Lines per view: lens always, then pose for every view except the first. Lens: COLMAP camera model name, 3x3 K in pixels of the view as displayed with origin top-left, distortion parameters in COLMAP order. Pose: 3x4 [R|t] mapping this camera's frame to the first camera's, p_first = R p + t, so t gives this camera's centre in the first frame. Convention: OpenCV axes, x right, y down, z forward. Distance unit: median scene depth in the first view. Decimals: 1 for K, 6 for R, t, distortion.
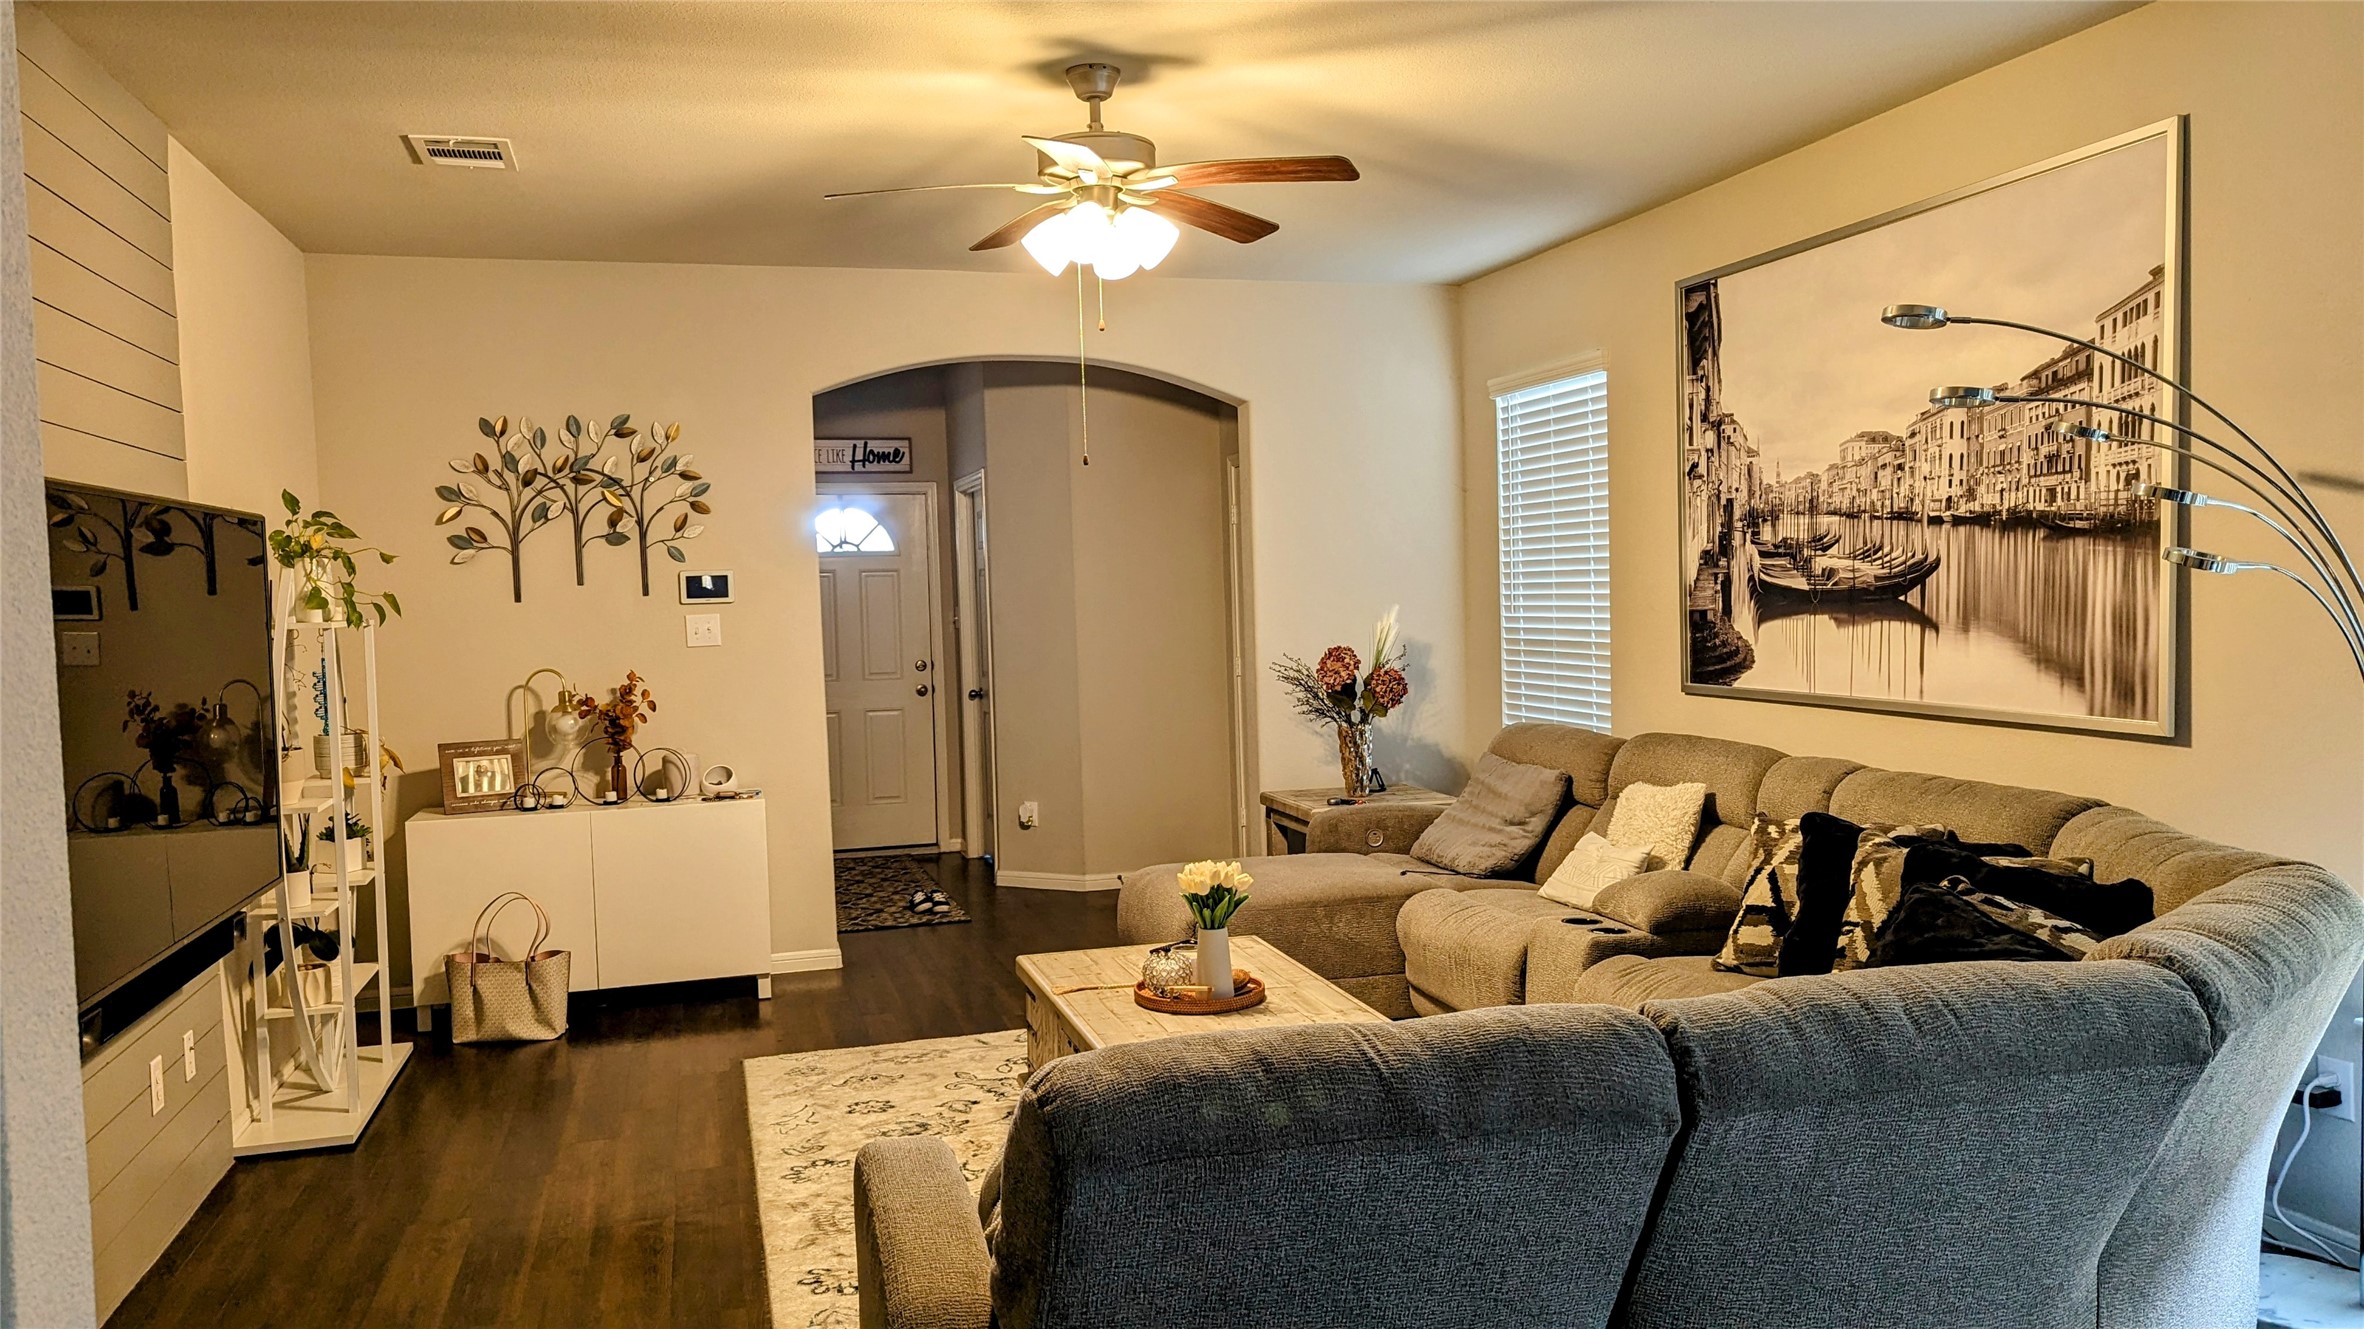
lens RADIAL K [[1663.5, 0, 1179.8], [0, 1663.5, 670.7], [0, 0, 1]] dist [0.028511, -0.007648]
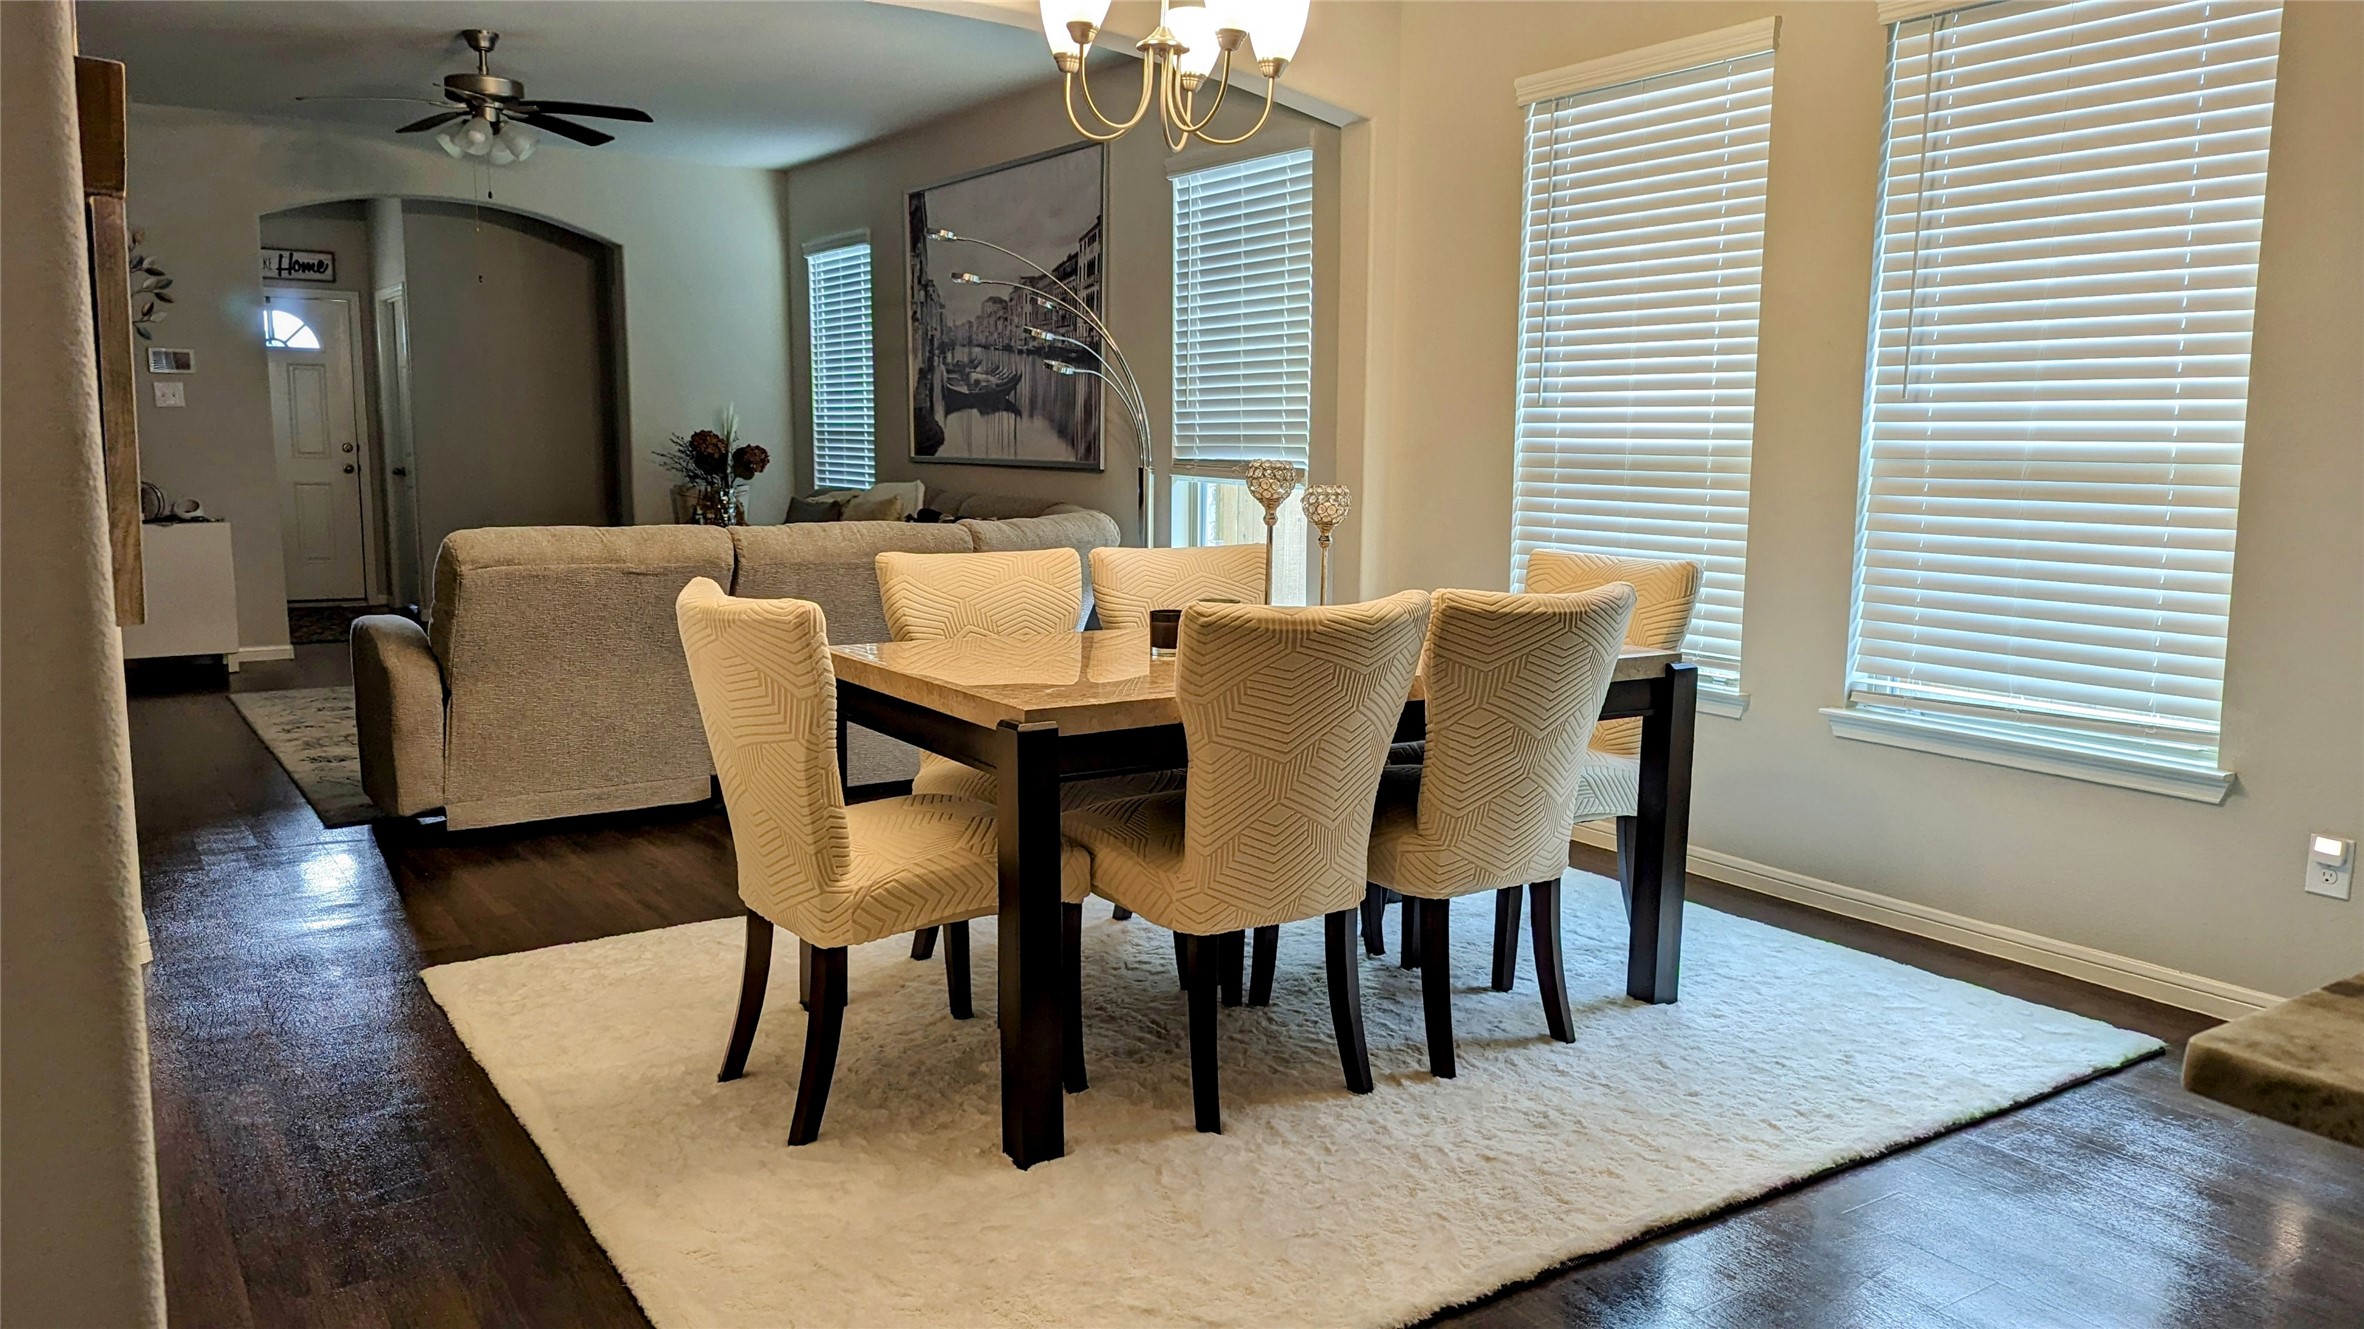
lens RADIAL K [[1663.5, 0, 1183.8], [0, 1663.5, 669.7], [0, 0, 1]] dist [0.028511, -0.007648]
pose [[0.948491, -0.007769, 0.316709, 0.054794], [-0.019793, 0.996293, 0.083714, 0.074481], [-0.316186, -0.085670, 0.944821, -0.582202]]
